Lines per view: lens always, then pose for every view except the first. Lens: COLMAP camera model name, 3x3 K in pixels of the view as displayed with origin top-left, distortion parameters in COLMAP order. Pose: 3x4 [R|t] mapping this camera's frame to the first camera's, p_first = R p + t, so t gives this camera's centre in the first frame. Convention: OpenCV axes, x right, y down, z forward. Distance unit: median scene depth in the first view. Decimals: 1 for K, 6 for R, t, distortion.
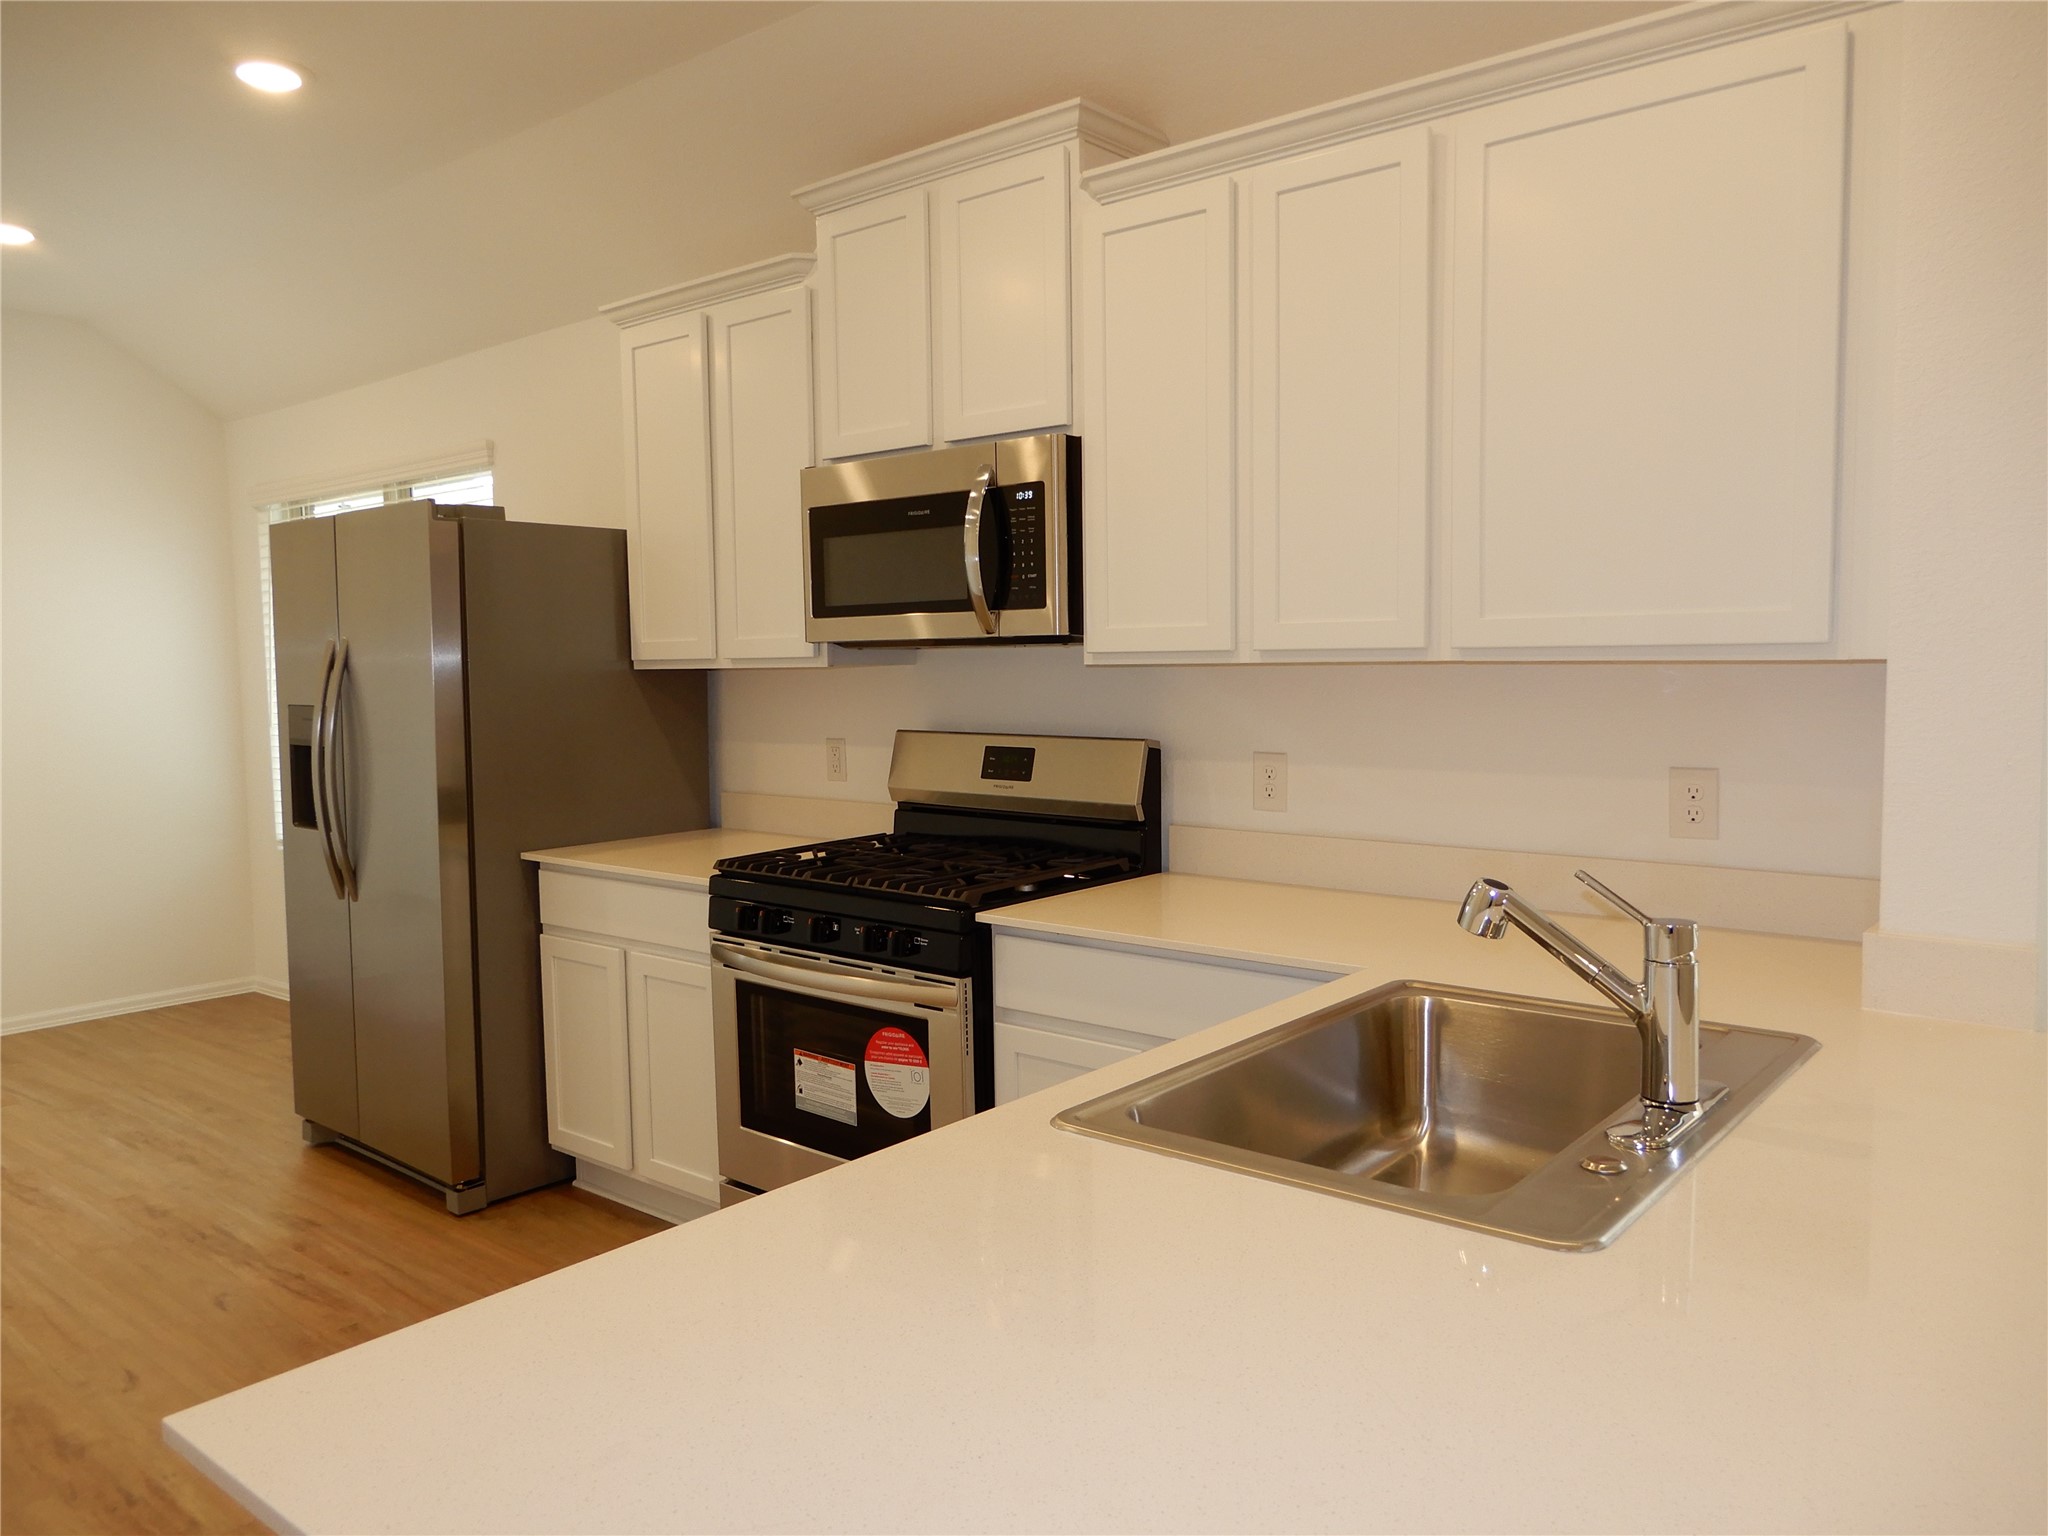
lens RADIAL K [[1448.9, 0, 1021.5], [0, 1448.9, 764.3], [0, 0, 1]] dist [-0.017666, 0.002027]
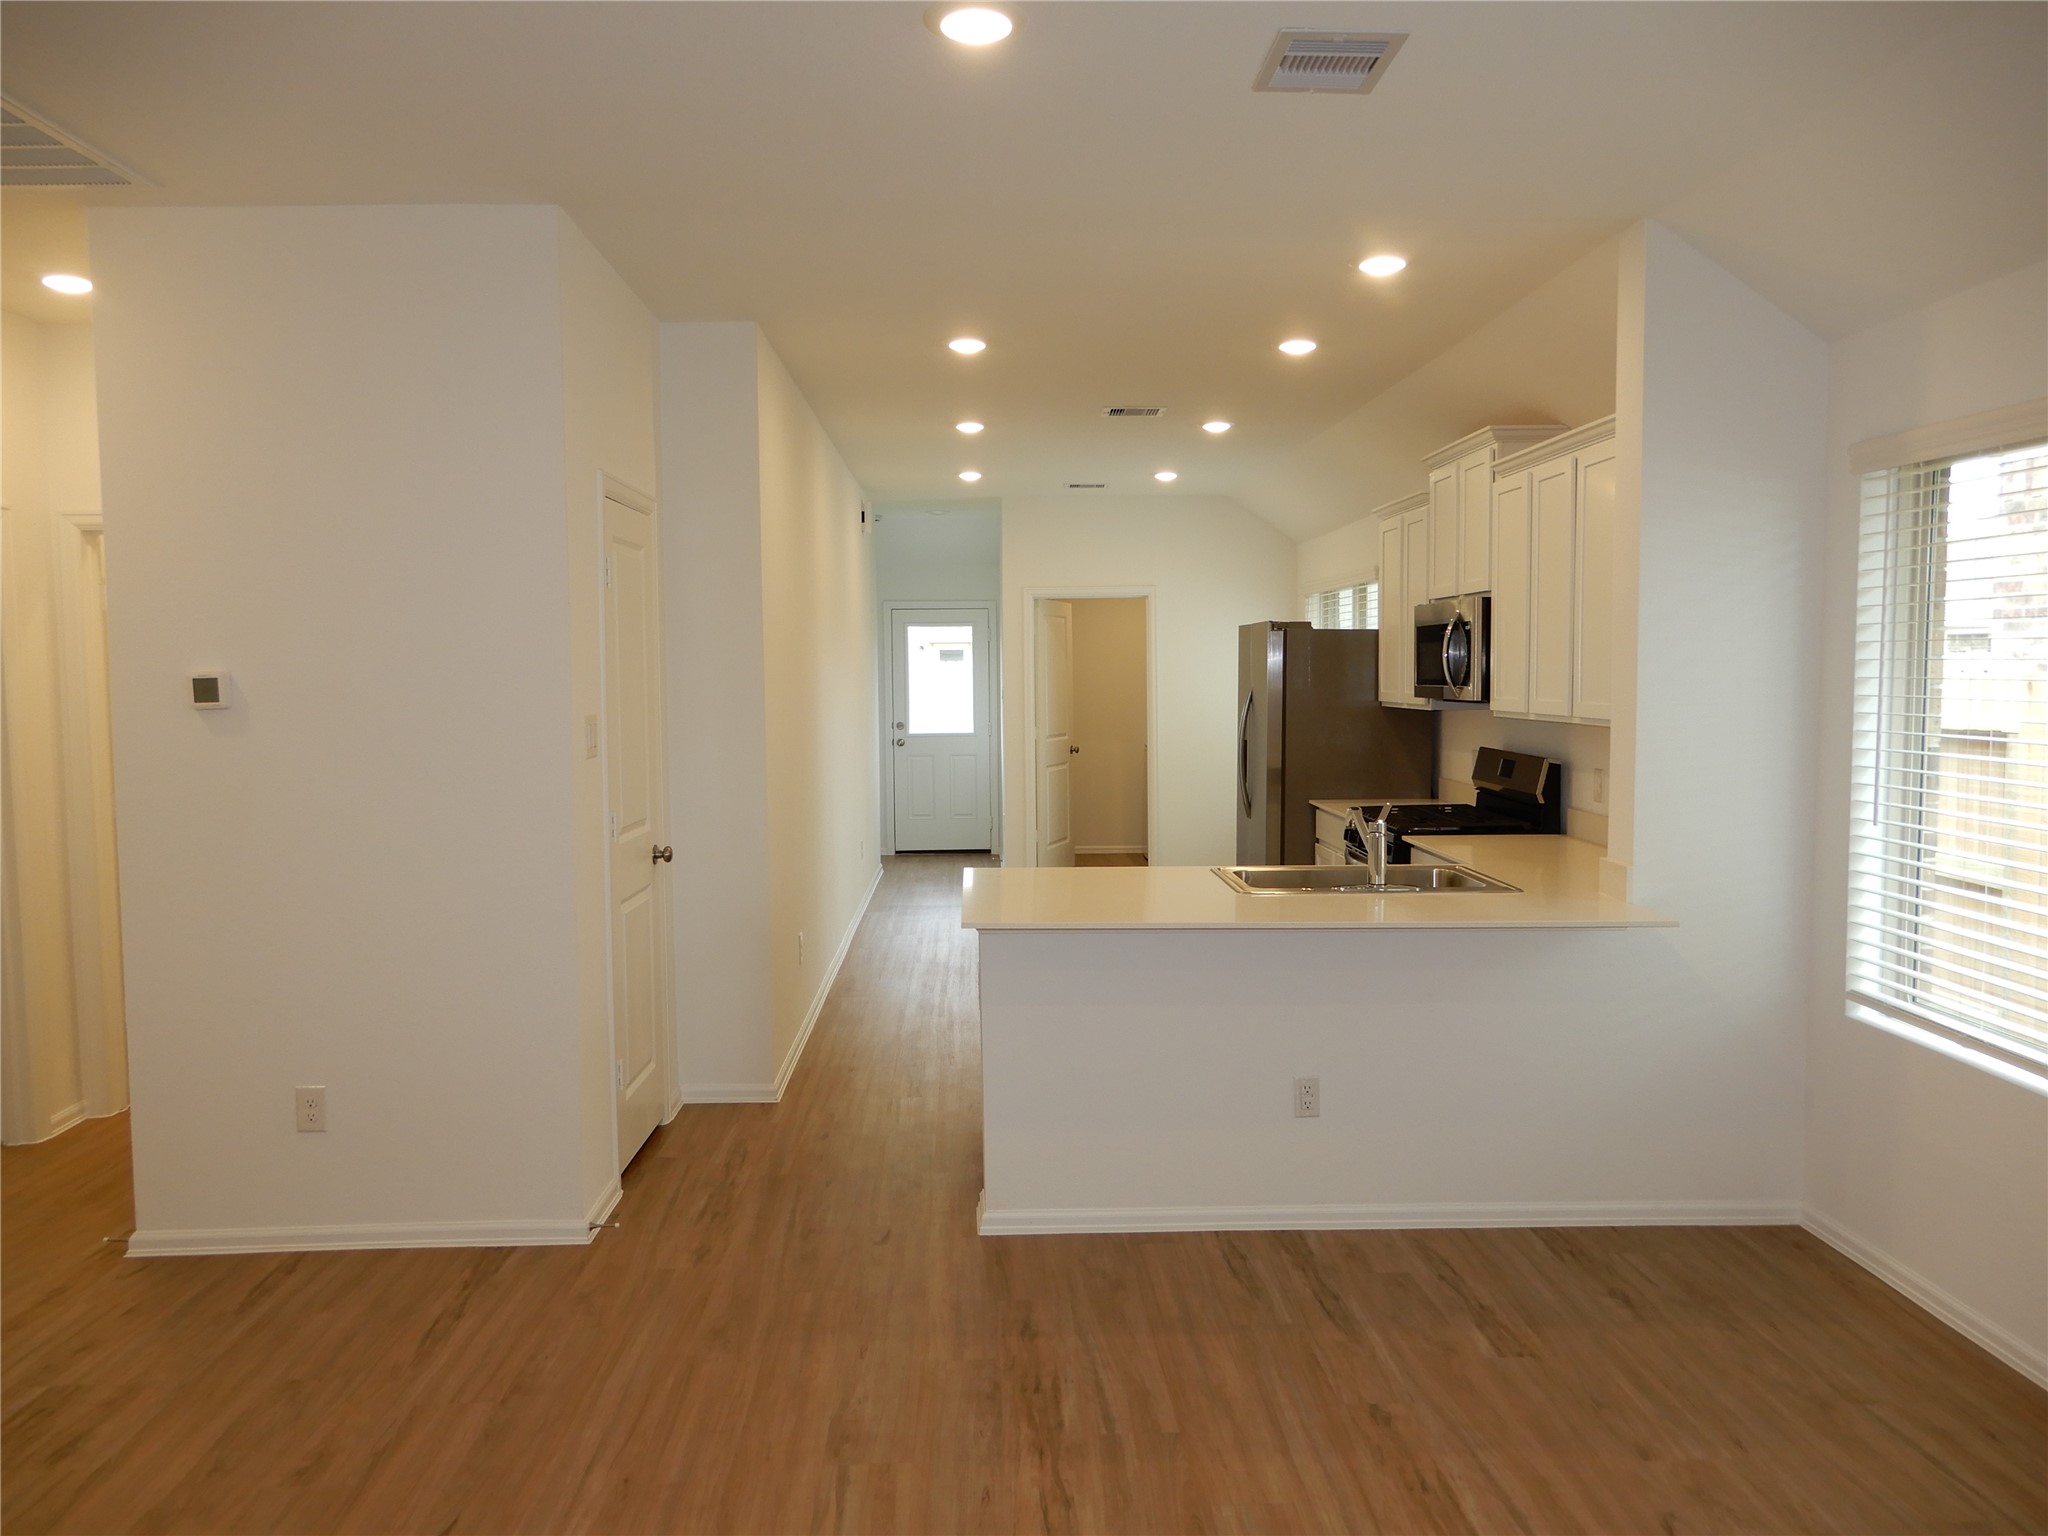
lens RADIAL K [[1448.9, 0, 1034.9], [0, 1448.9, 765.6], [0, 0, 1]] dist [-0.017666, 0.002027]
pose [[0.672499, 0.064409, -0.737290, 1.042107], [-0.066738, 0.997425, 0.026261, -0.014638], [0.737083, 0.031544, 0.675065, -0.714387]]
